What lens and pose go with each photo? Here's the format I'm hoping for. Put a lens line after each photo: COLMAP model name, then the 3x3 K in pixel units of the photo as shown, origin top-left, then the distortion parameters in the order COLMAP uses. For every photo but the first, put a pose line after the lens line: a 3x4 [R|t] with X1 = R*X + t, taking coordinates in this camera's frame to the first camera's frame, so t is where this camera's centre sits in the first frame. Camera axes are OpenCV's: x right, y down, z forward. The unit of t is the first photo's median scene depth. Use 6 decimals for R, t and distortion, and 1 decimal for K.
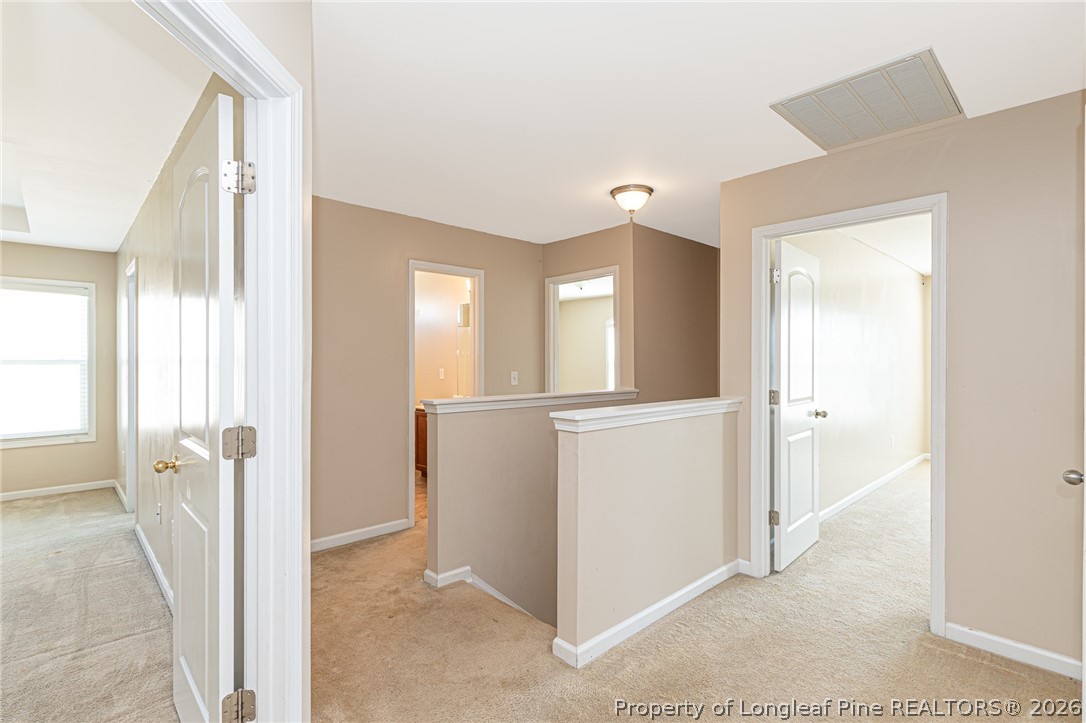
lens RADIAL K [[525.2, 0, 542.3], [0, 525.2, 361.5], [0, 0, 1]] dist [-0.000285, -0.000268]
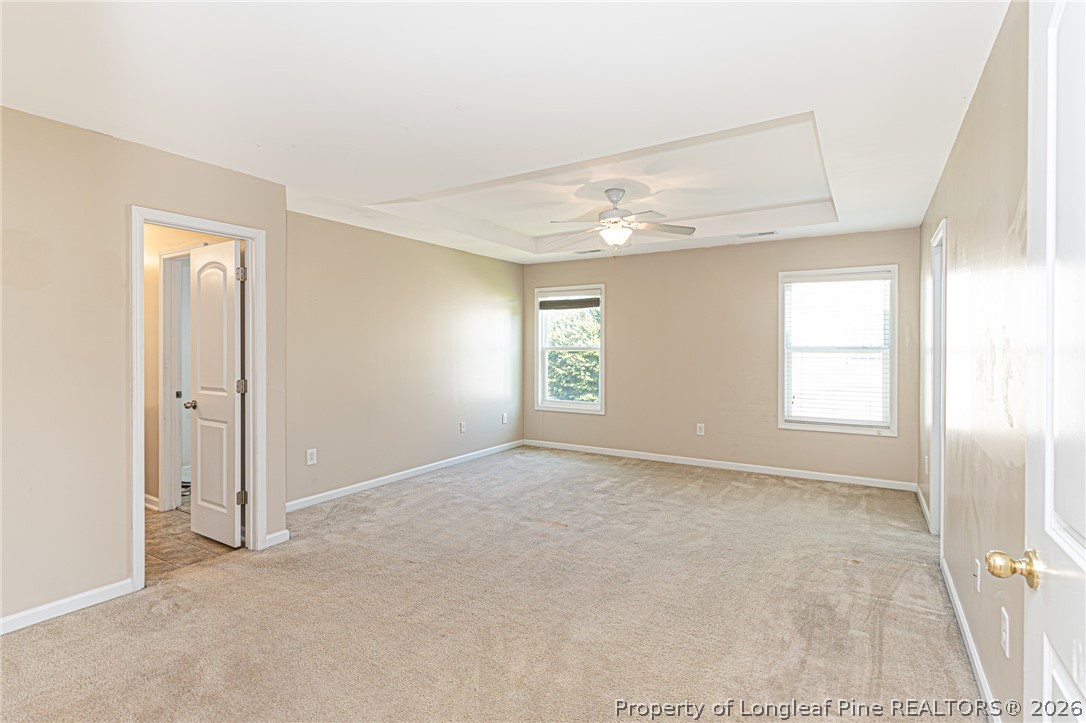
lens RADIAL K [[525.2, 0, 541.7], [0, 525.2, 353.3], [0, 0, 1]] dist [-0.000285, -0.000268]
pose [[0.261594, 0.010060, -0.965125, -0.160987], [0.001285, 0.999941, 0.010771, -0.005530], [0.965177, -0.004057, 0.261566, 0.200231]]
